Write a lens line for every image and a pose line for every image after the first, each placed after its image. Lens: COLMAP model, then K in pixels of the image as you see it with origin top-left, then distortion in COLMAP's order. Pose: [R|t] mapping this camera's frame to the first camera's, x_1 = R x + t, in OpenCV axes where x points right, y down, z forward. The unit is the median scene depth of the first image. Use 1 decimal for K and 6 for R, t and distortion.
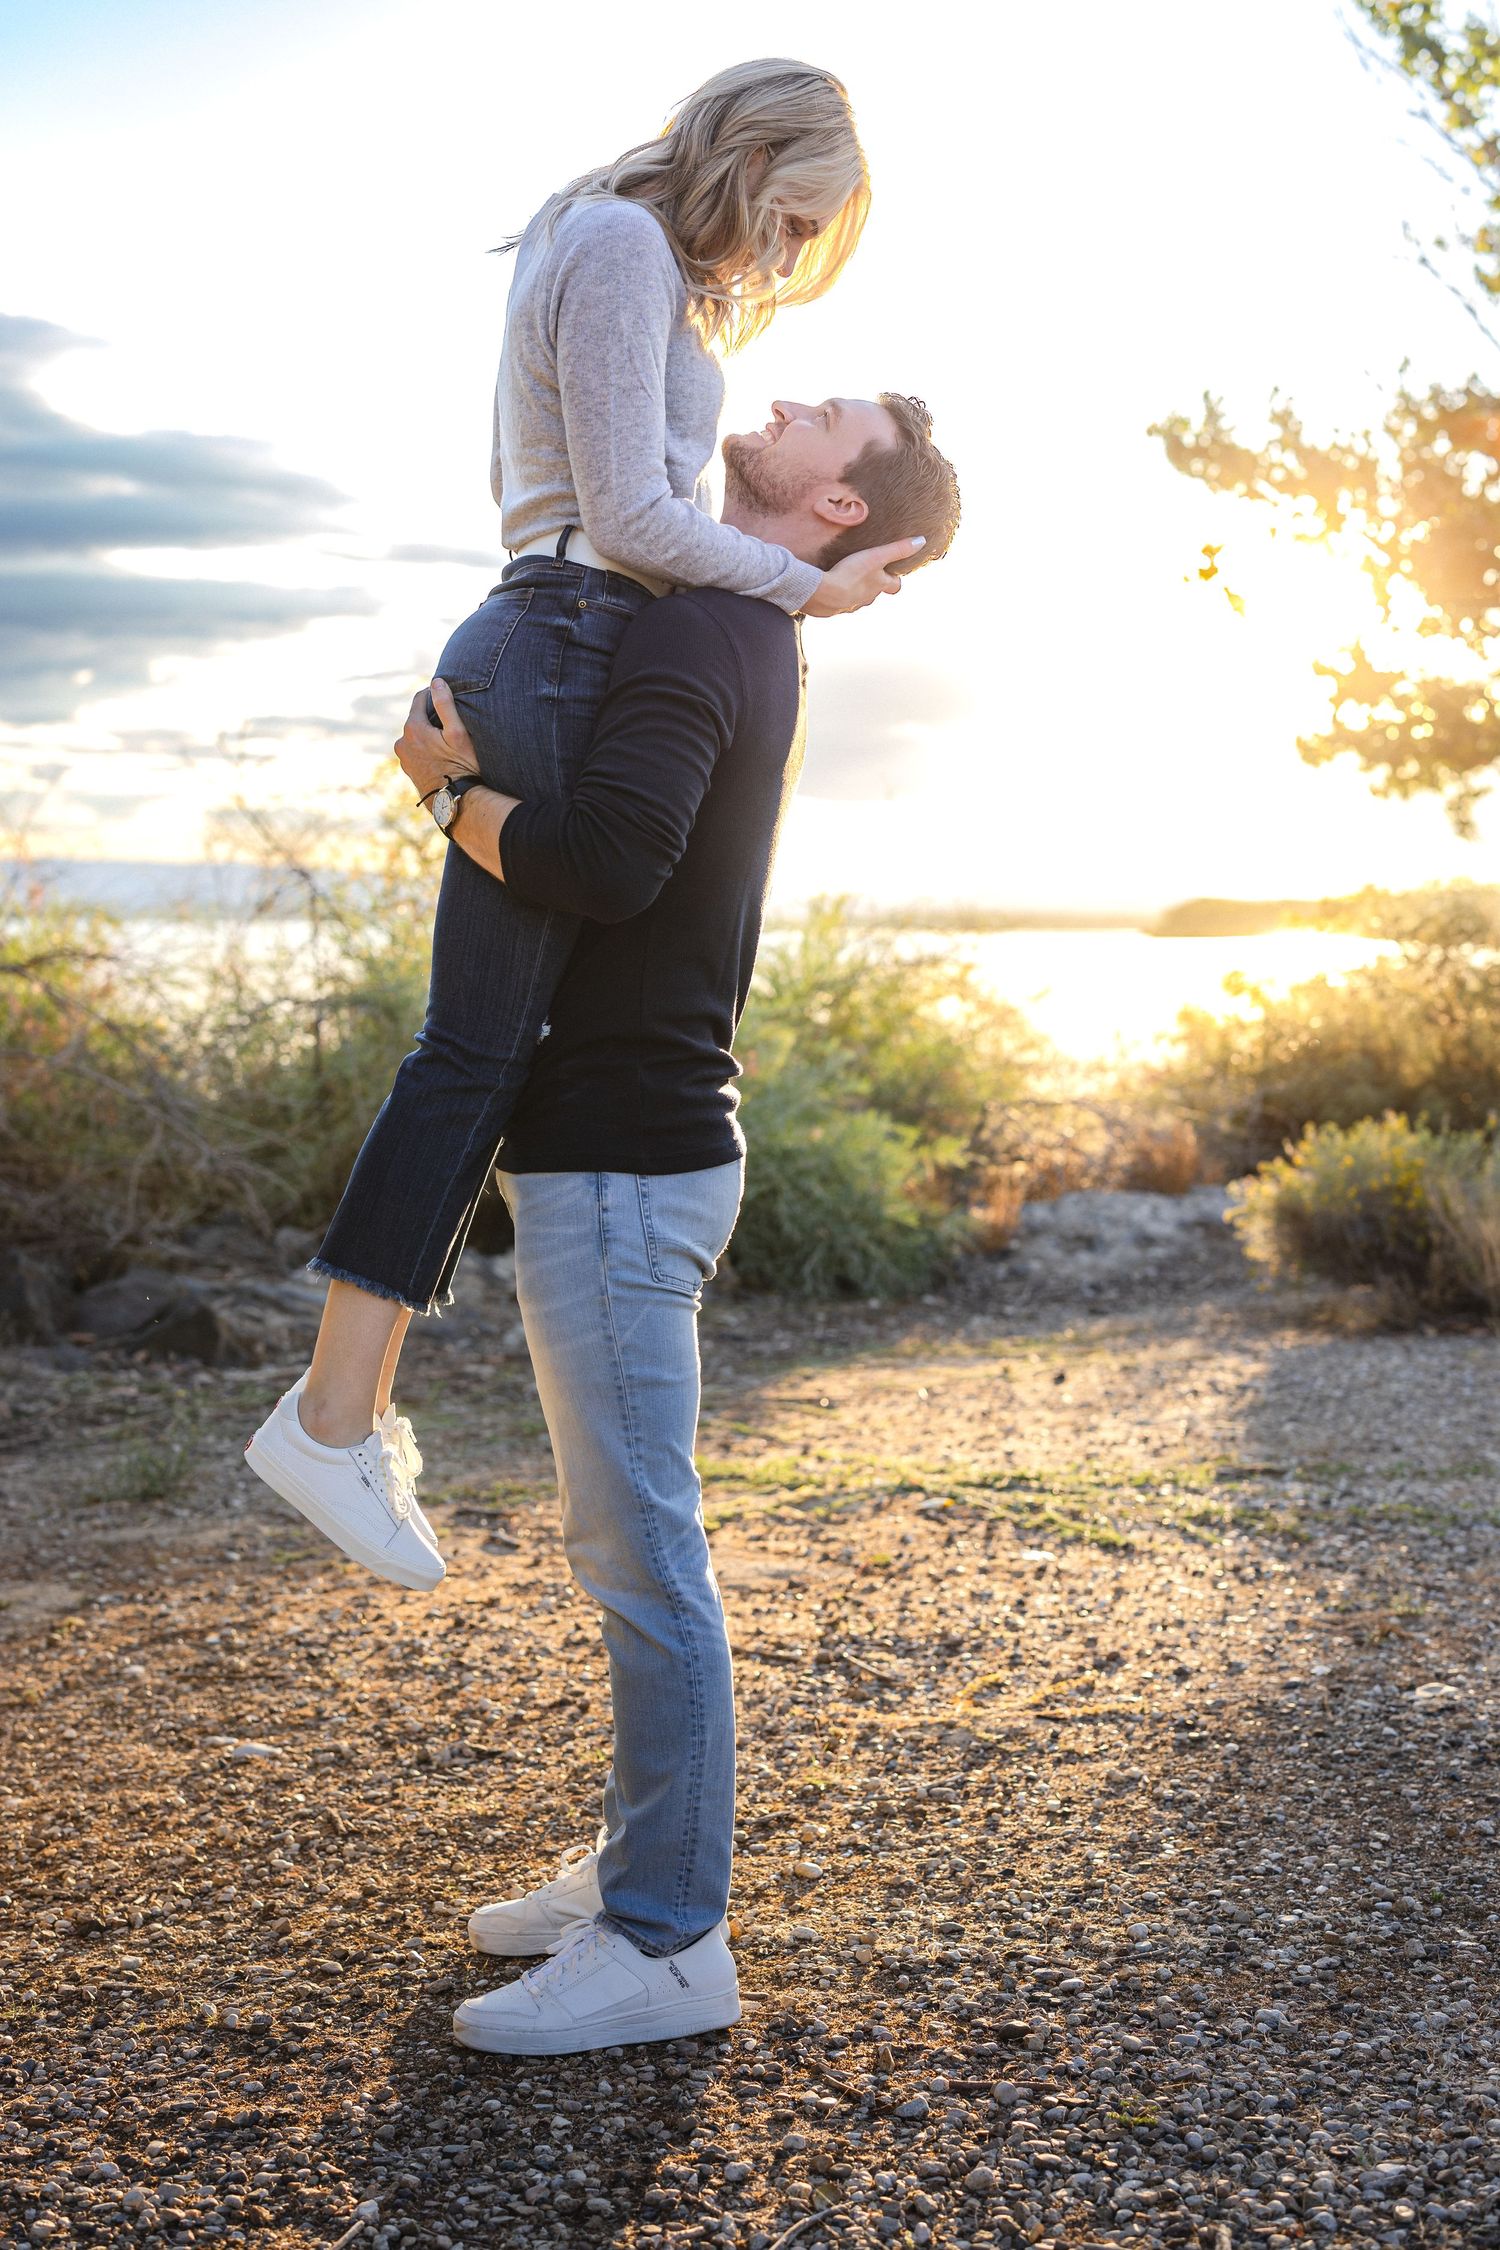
lens RADIAL K [[3222.8, 0, 734.3], [0, 3222.8, 1115.2], [0, 0, 1]] dist [0.006479, 0.061450]
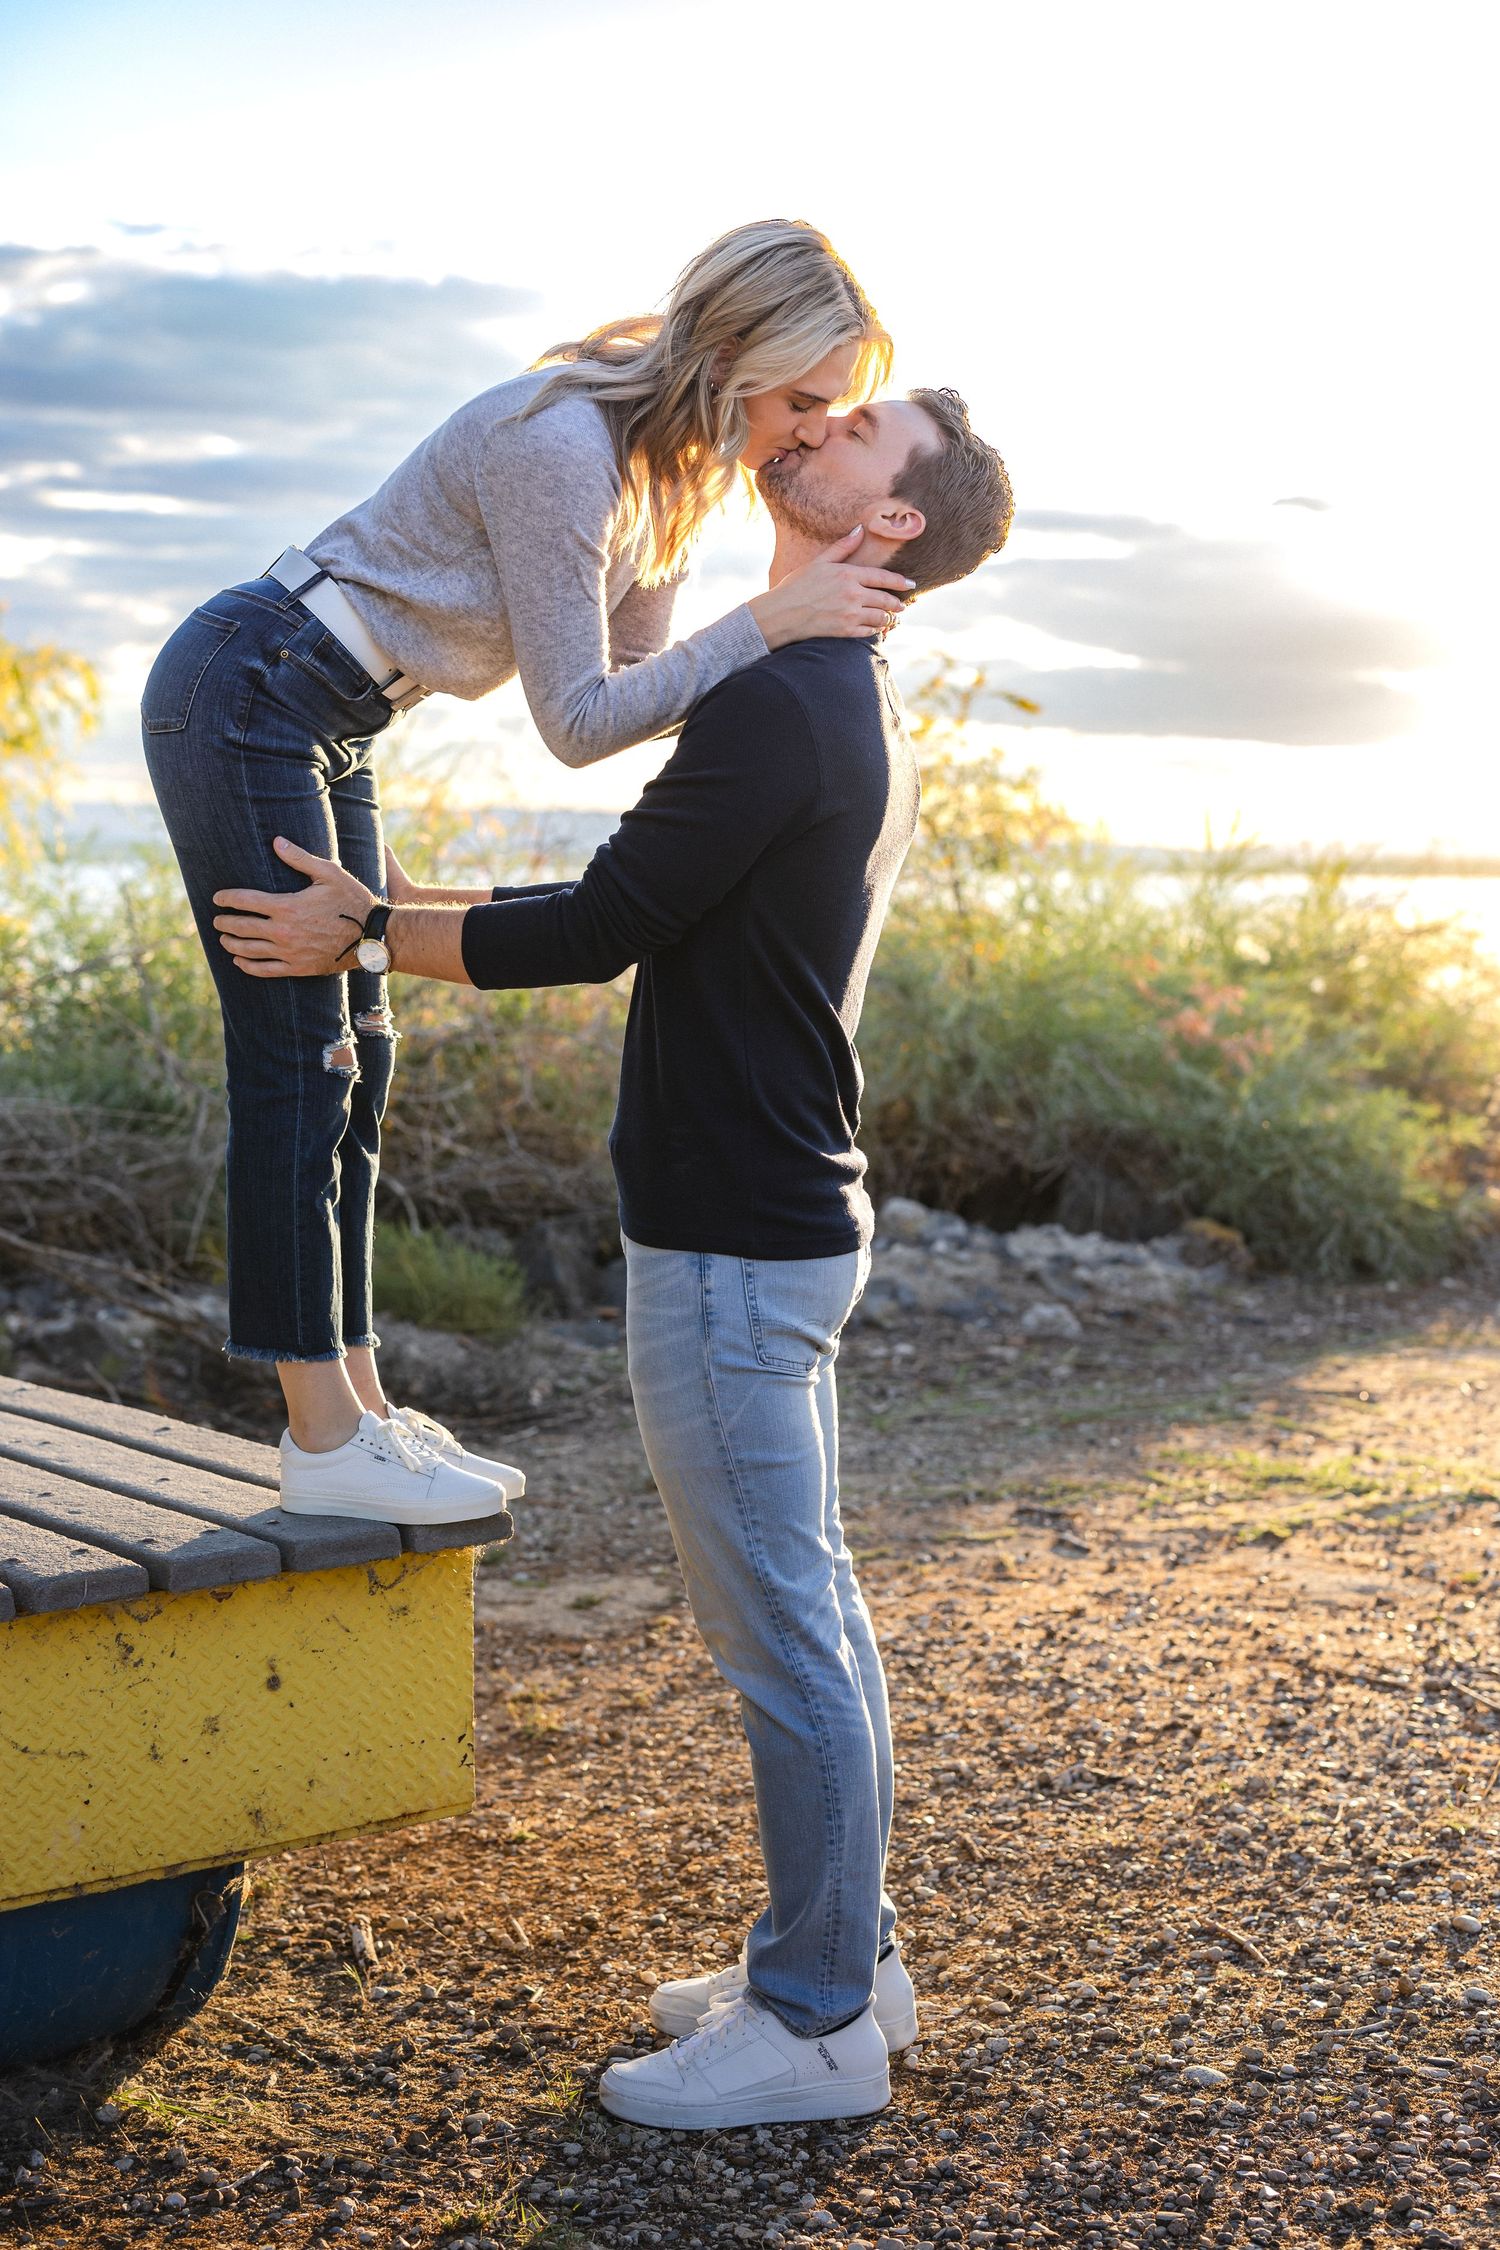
lens RADIAL K [[3222.8, 0, 734.3], [0, 3222.8, 1115.2], [0, 0, 1]] dist [0.006479, 0.061450]
pose [[0.990551, 0.008973, -0.136853, -0.053967], [-0.006815, 0.999845, 0.016223, -0.021172], [0.136977, -0.015137, 0.990459, 0.001839]]
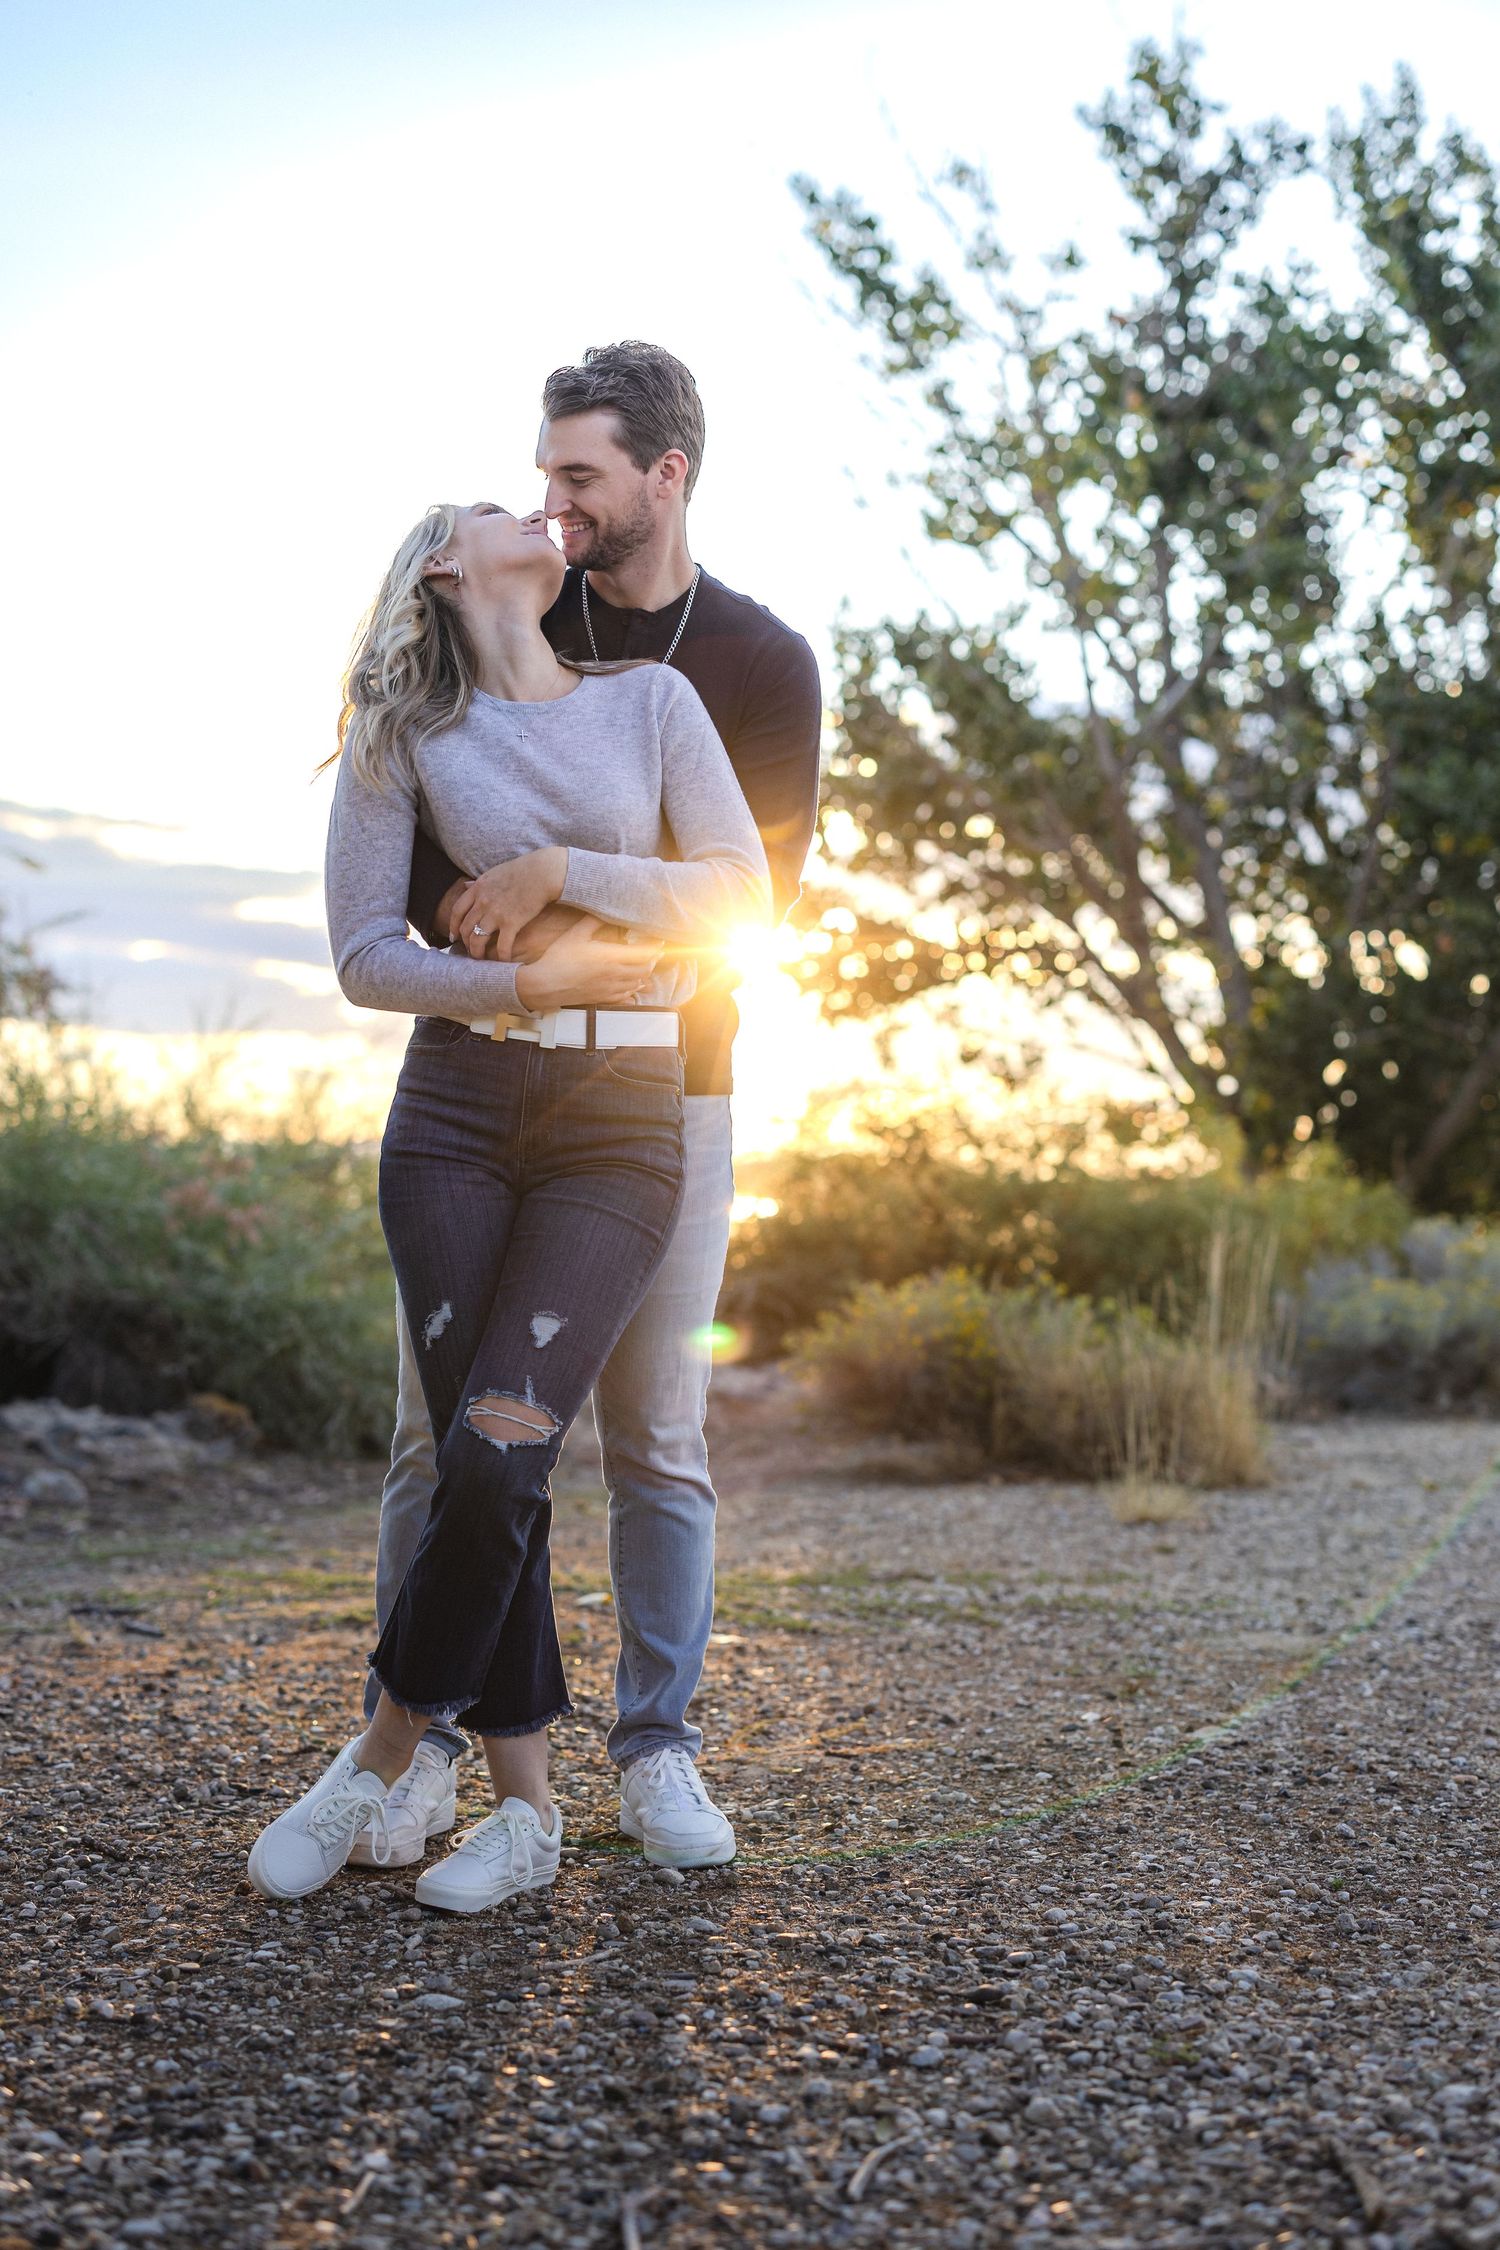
lens RADIAL K [[3271.5, 0, 750.0], [0, 3271.5, 1125.0], [0, 0, 1]] dist [0.004389, 0.031694]
pose [[0.980665, 0.031319, 0.193171, -0.116890], [-0.017099, 0.997049, -0.074844, 0.073911], [-0.194945, 0.070093, 0.978306, 0.054322]]
